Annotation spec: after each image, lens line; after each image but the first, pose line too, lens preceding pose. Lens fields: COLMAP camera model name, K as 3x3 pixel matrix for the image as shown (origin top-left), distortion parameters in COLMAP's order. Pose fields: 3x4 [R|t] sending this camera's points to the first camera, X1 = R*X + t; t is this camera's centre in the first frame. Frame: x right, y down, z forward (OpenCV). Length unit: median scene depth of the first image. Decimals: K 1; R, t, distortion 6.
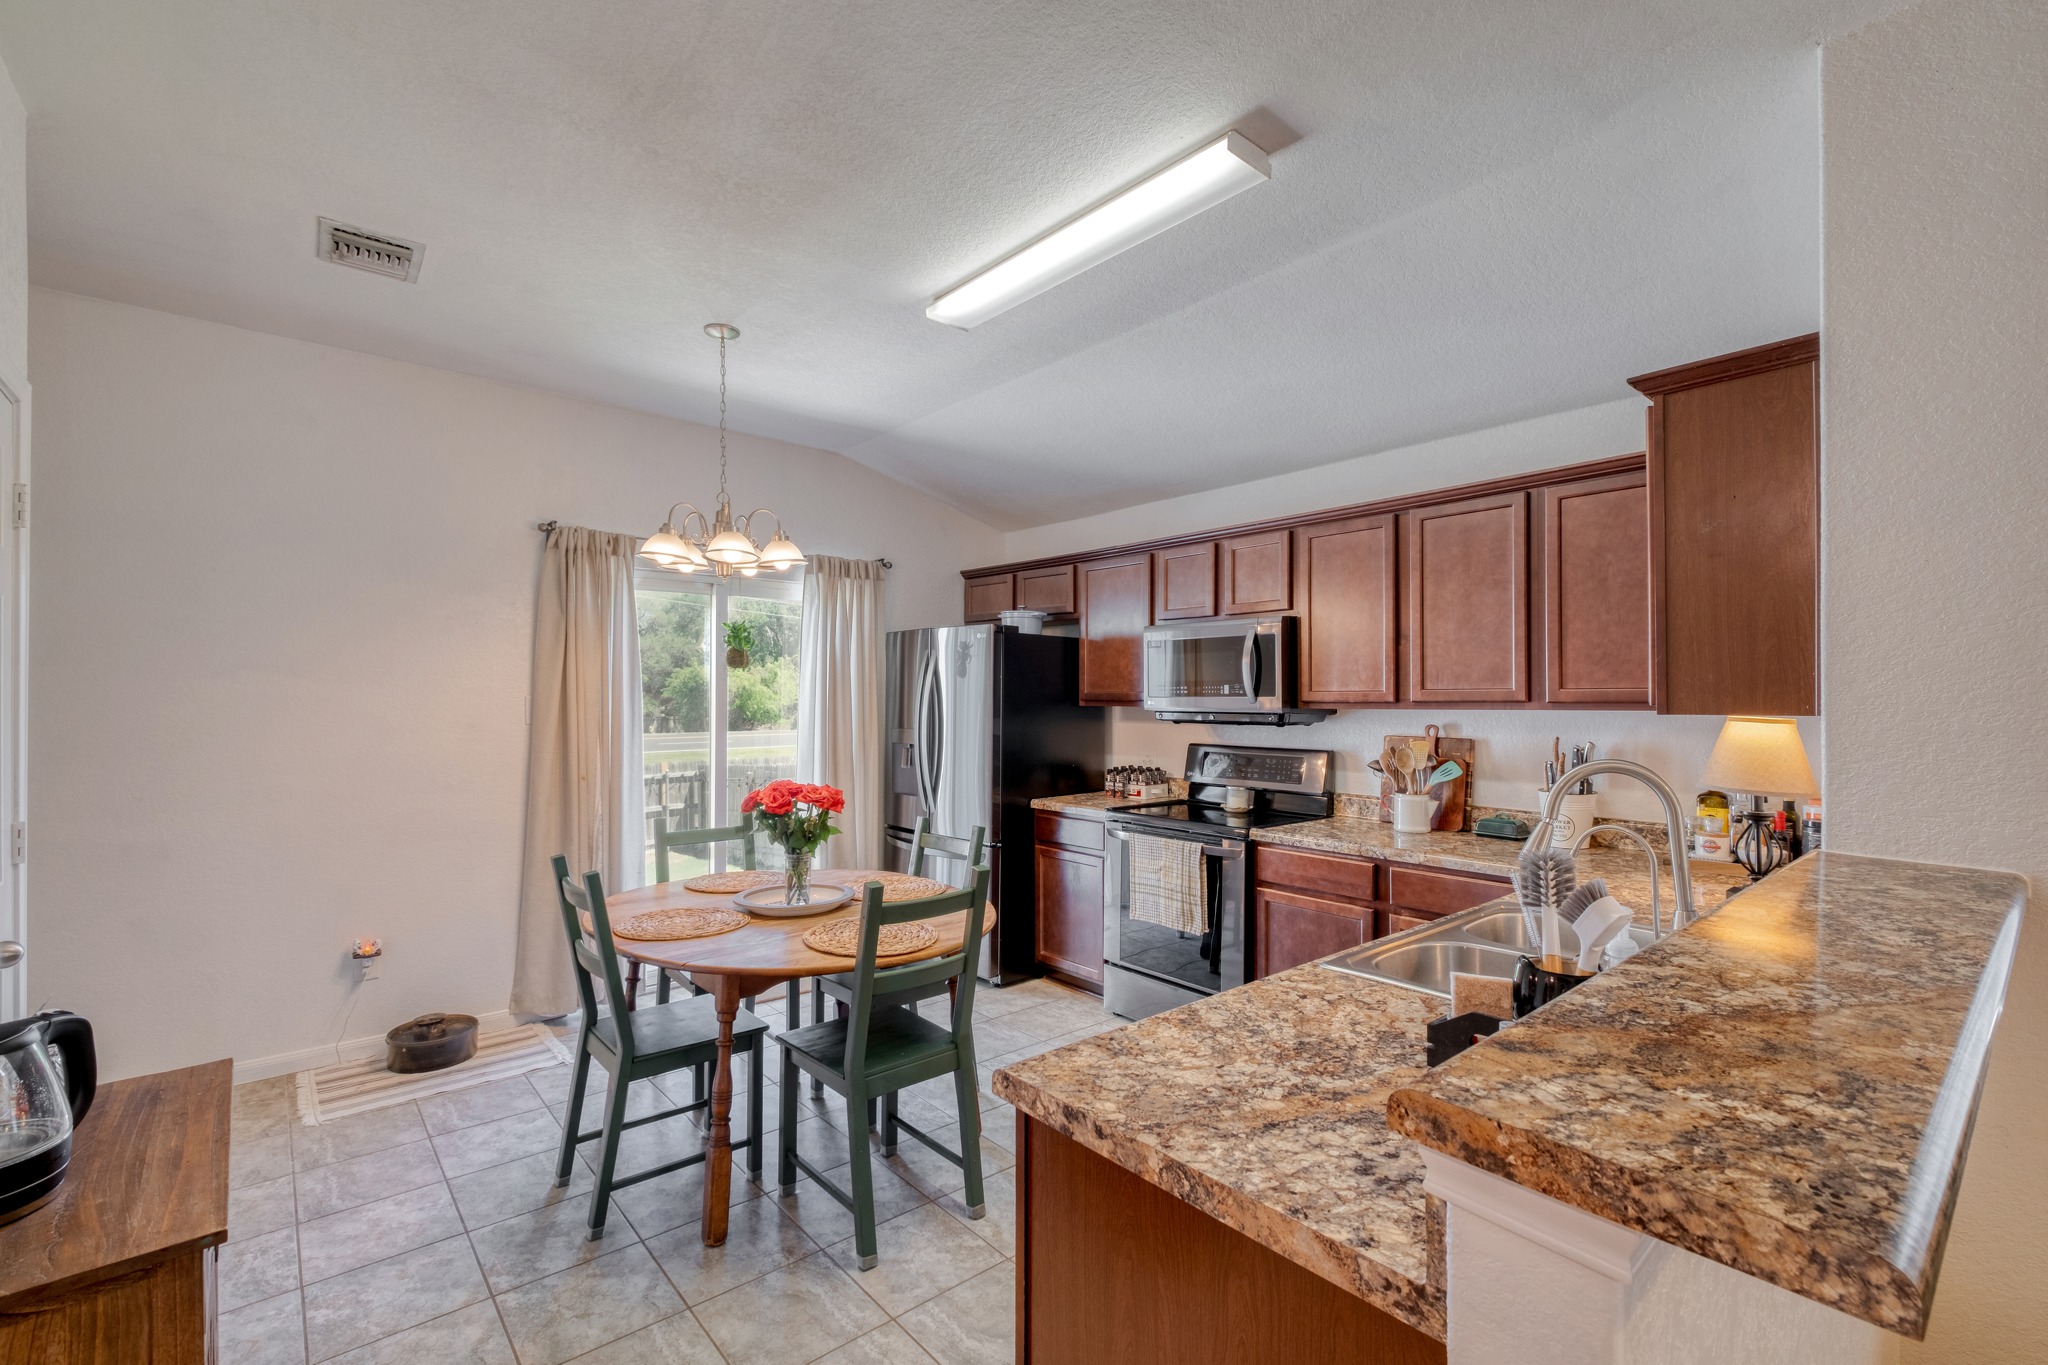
lens RADIAL K [[891.6, 0, 1031.0], [0, 891.6, 685.8], [0, 0, 1]] dist [0.008327, -0.005290]
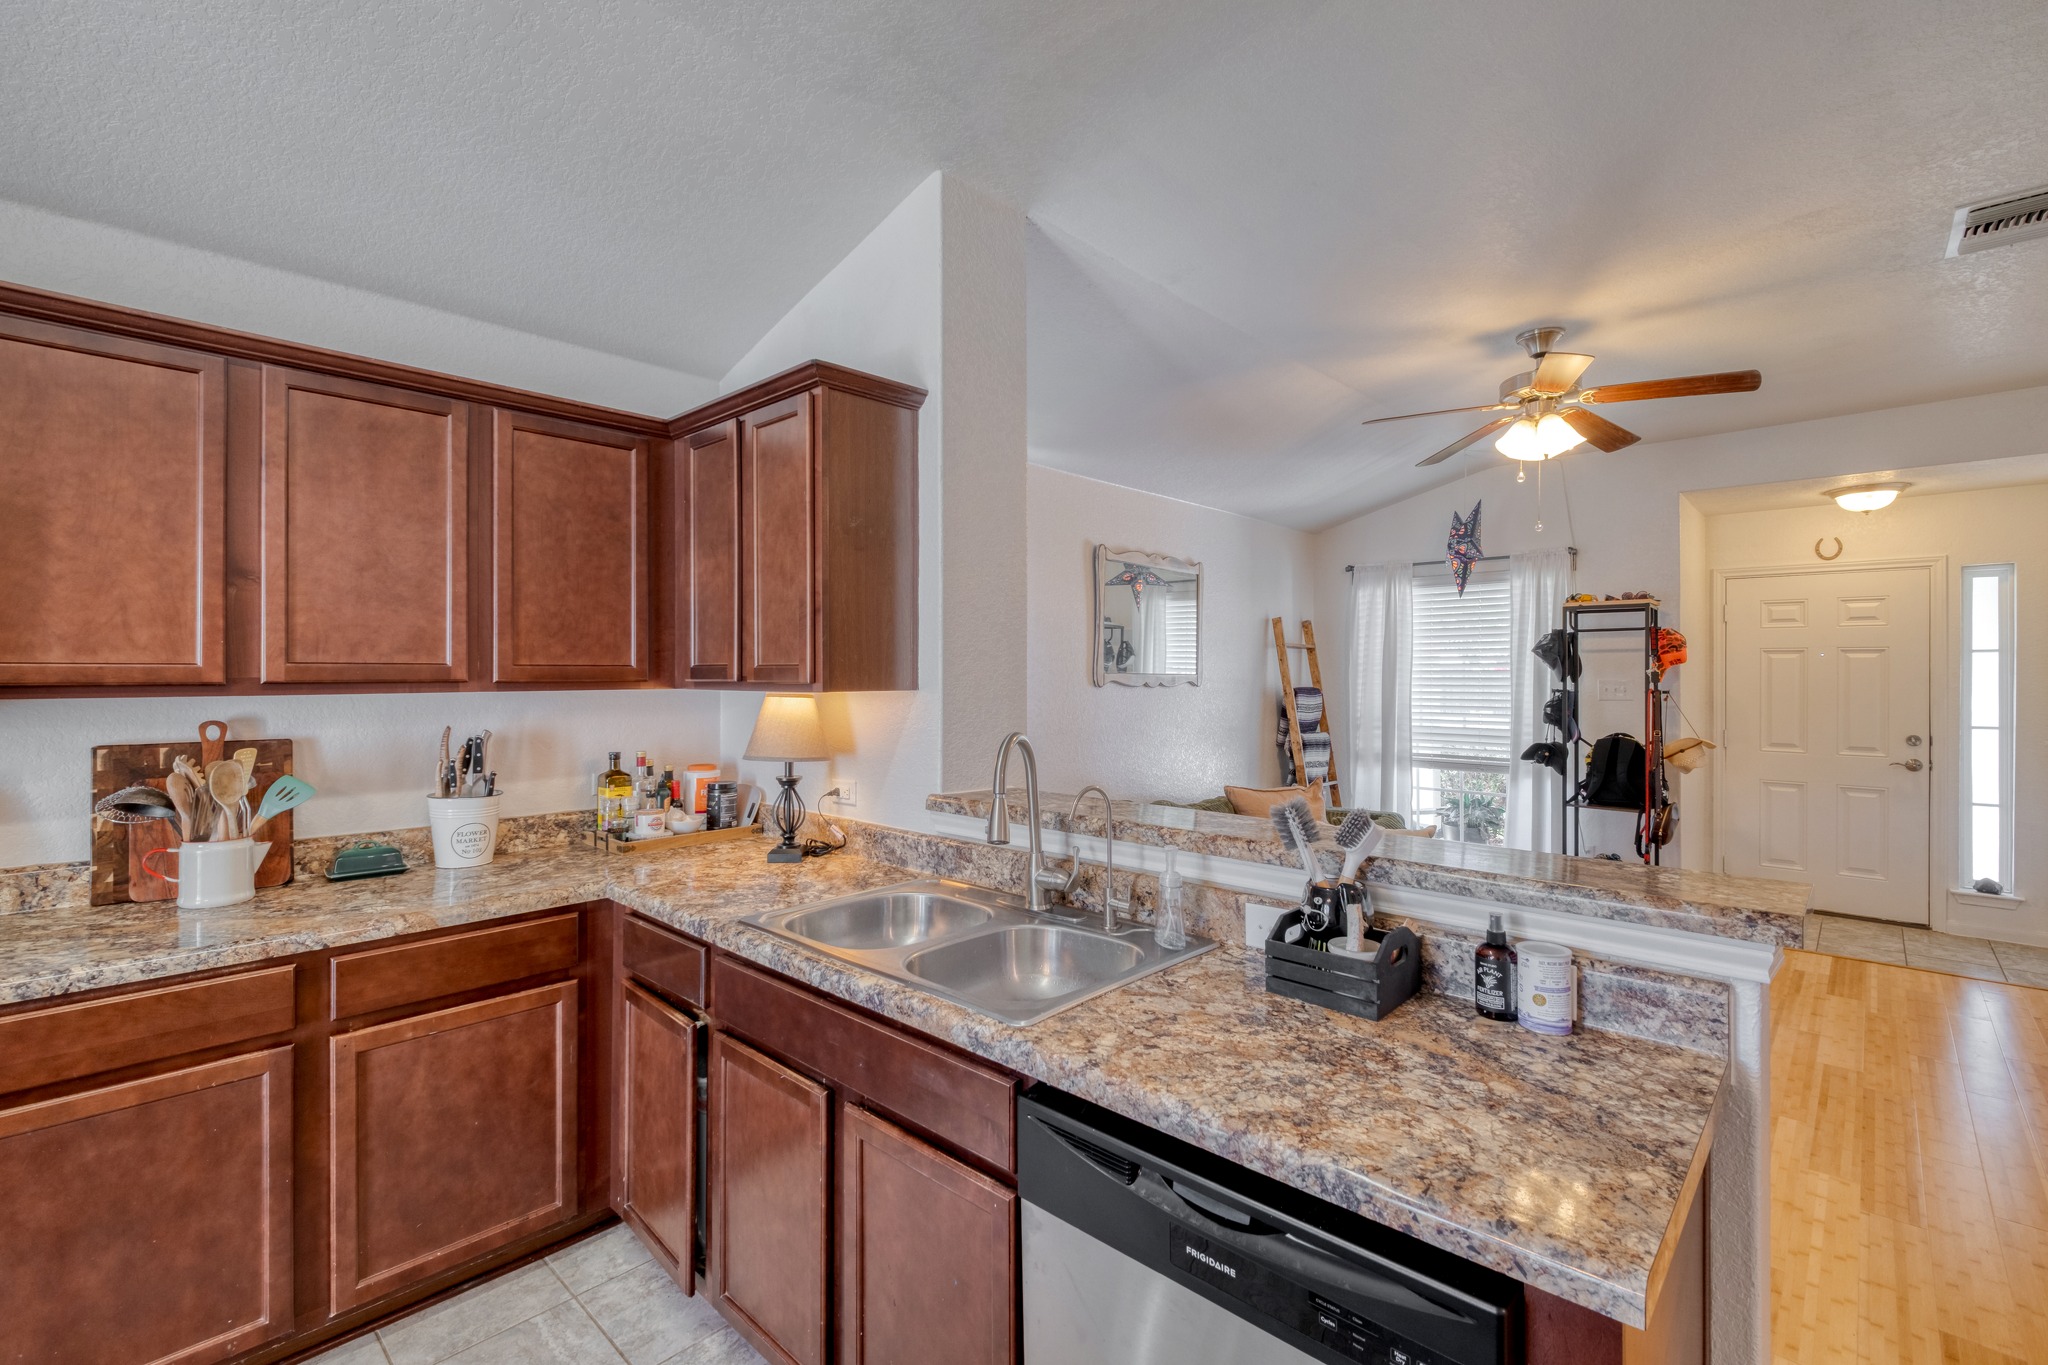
lens RADIAL K [[891.6, 0, 1021.8], [0, 891.6, 671.7], [0, 0, 1]] dist [0.008327, -0.005290]
pose [[-0.103803, 0.003058, 0.994593, -0.248741], [-0.012761, 0.999909, -0.004406, 0.007087], [-0.994516, -0.013150, -0.103755, 0.614176]]
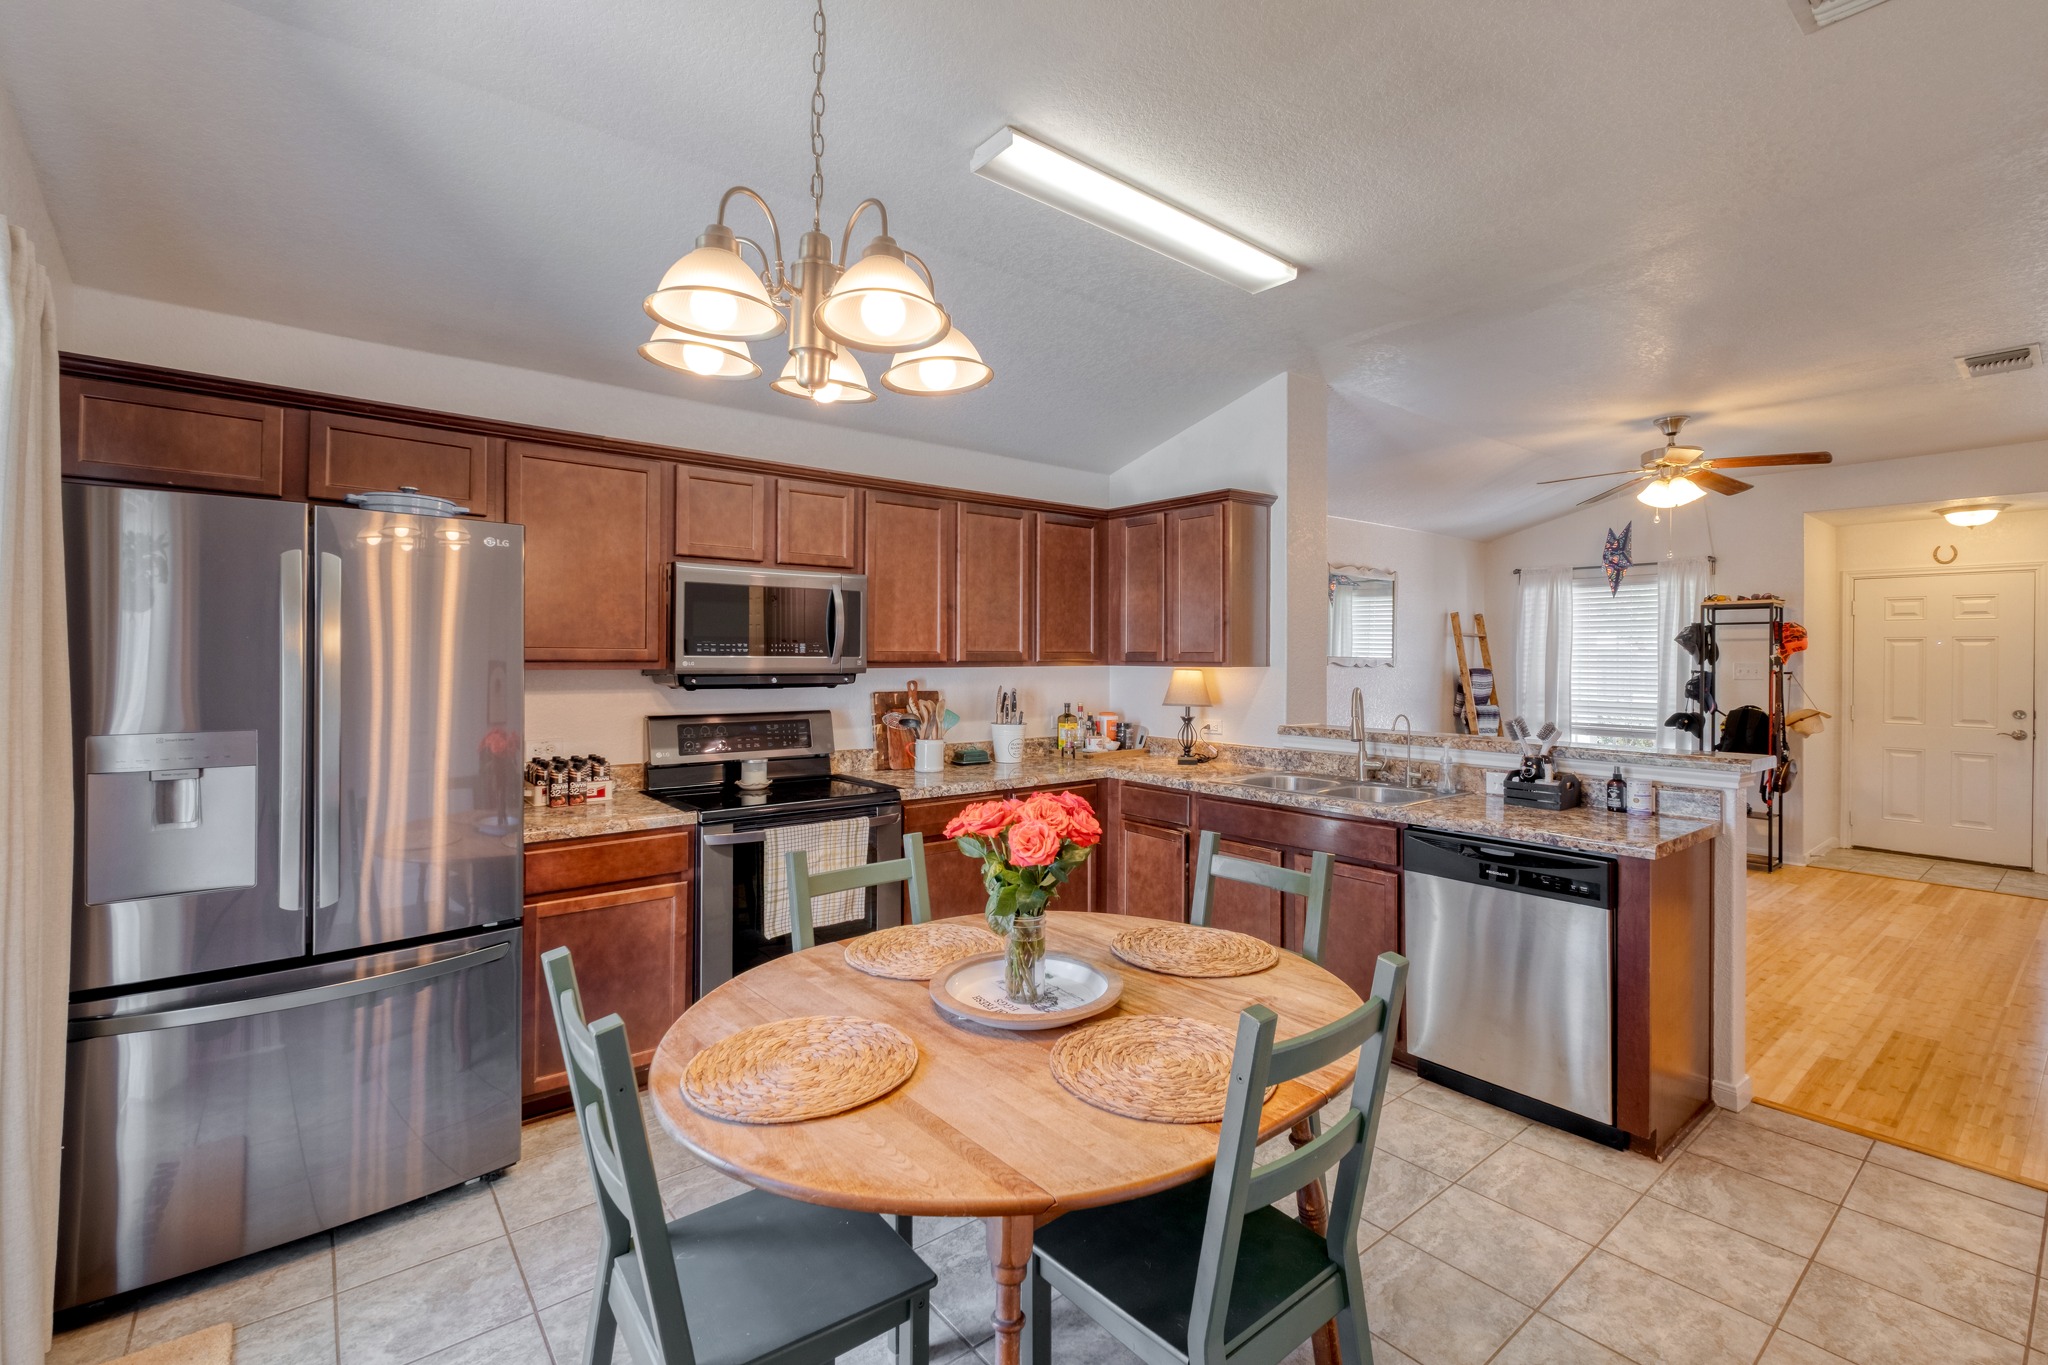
lens RADIAL K [[891.6, 0, 1019.2], [0, 891.6, 658.7], [0, 0, 1]] dist [0.008327, -0.005290]
pose [[0.034056, -0.002720, 0.999416, -0.856021], [-0.015755, 0.999871, 0.003259, 0.010424], [-0.999296, -0.015857, 0.034009, 0.969669]]
